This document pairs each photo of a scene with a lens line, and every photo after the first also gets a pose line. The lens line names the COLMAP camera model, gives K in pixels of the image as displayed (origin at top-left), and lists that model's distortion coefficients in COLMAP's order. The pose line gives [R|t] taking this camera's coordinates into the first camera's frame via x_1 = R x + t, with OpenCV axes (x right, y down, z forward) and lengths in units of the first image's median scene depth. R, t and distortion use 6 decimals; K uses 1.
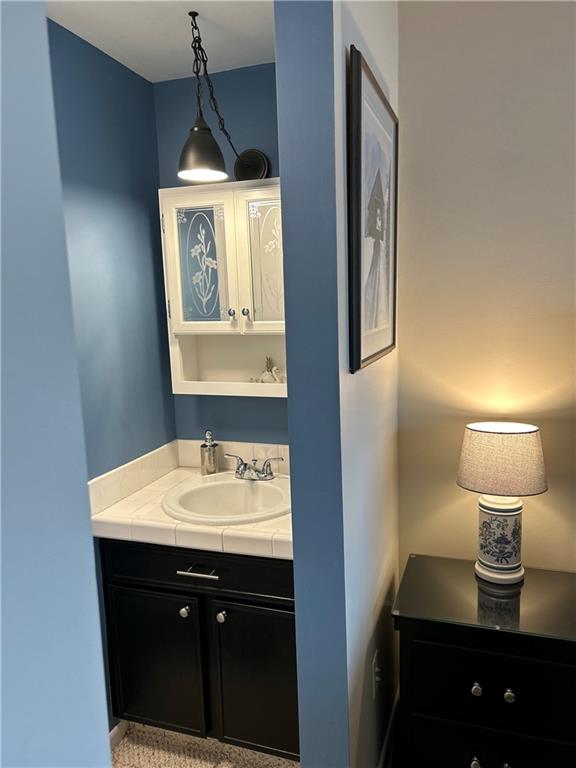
lens RADIAL K [[569.5, 0, 293.3], [0, 569.5, 389.0], [0, 0, 1]] dist [0.047791, -0.056442]
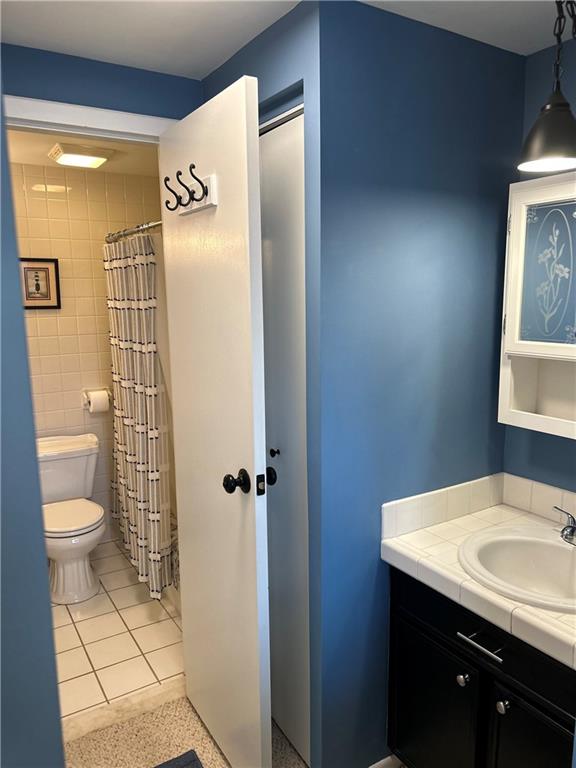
lens RADIAL K [[569.5, 0, 293.3], [0, 569.5, 389.0], [0, 0, 1]] dist [0.047791, -0.056442]
pose [[0.770386, 0.129084, -0.624373, 0.089055], [-0.113568, 0.991412, 0.064840, -0.066523], [0.627381, 0.020957, 0.778430, 0.143320]]
